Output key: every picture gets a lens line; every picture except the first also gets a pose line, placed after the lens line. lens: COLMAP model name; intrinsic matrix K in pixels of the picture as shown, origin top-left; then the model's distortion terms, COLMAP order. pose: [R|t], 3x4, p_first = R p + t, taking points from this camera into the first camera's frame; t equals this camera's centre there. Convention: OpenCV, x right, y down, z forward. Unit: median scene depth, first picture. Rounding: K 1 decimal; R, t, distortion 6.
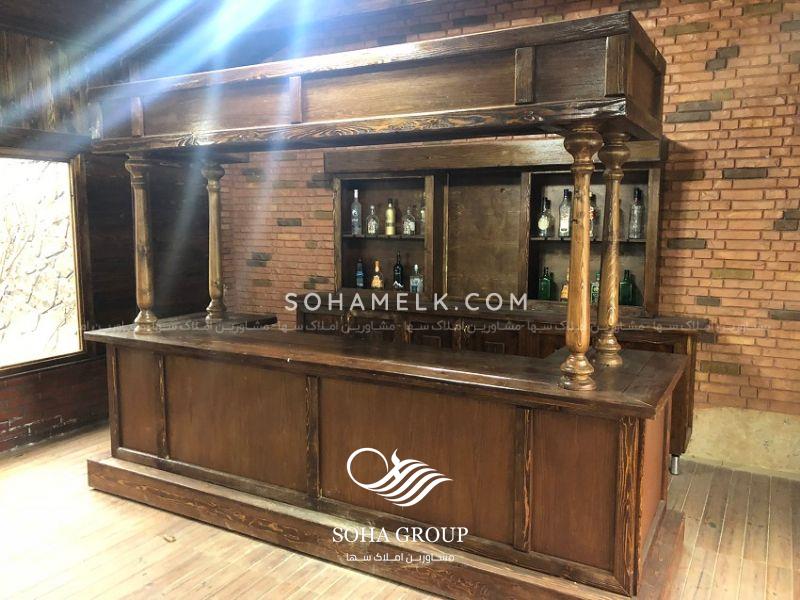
lens RADIAL K [[646.8, 0, 399.1], [0, 646.8, 297.2], [0, 0, 1]] dist [0.031200, -0.026032]
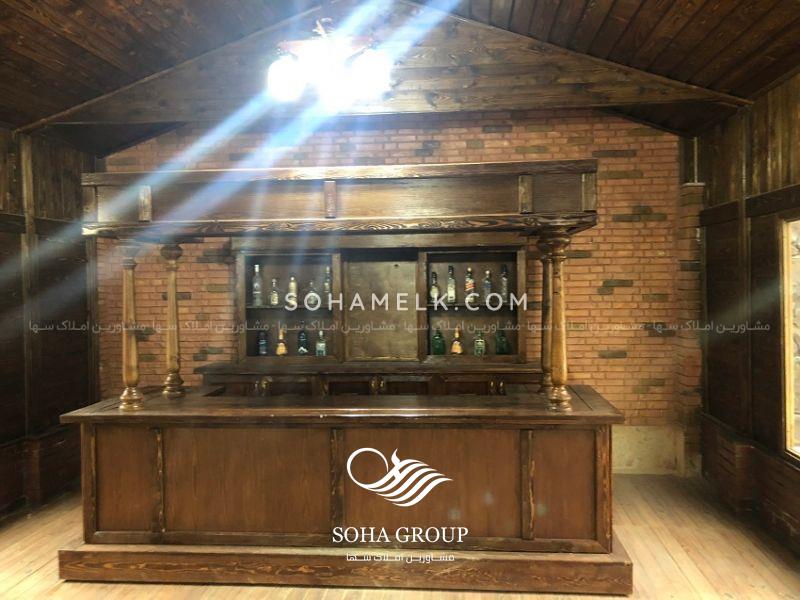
lens RADIAL K [[646.8, 0, 407.2], [0, 646.8, 302.8], [0, 0, 1]] dist [0.031200, -0.026032]
pose [[0.912847, -0.028608, 0.407299, -0.405520], [0.065450, 0.994895, -0.076808, -0.004862], [-0.403022, 0.096772, 0.910060, -0.114467]]
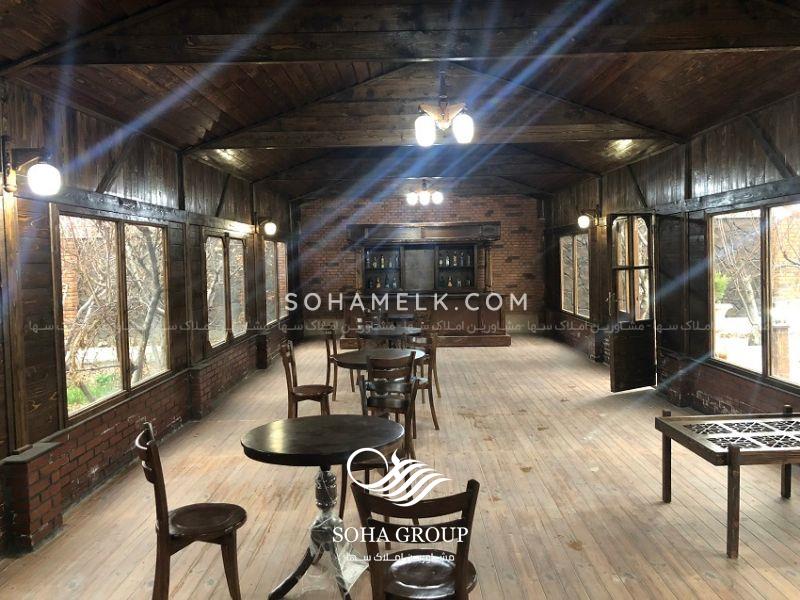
lens RADIAL K [[646.8, 0, 403.7], [0, 646.8, 294.7], [0, 0, 1]] dist [0.031200, -0.026032]
pose [[0.874127, -0.048006, 0.483320, -1.760123], [0.080632, 0.995638, -0.046938, 0.209525], [-0.478958, 0.080001, 0.874185, -1.950972]]
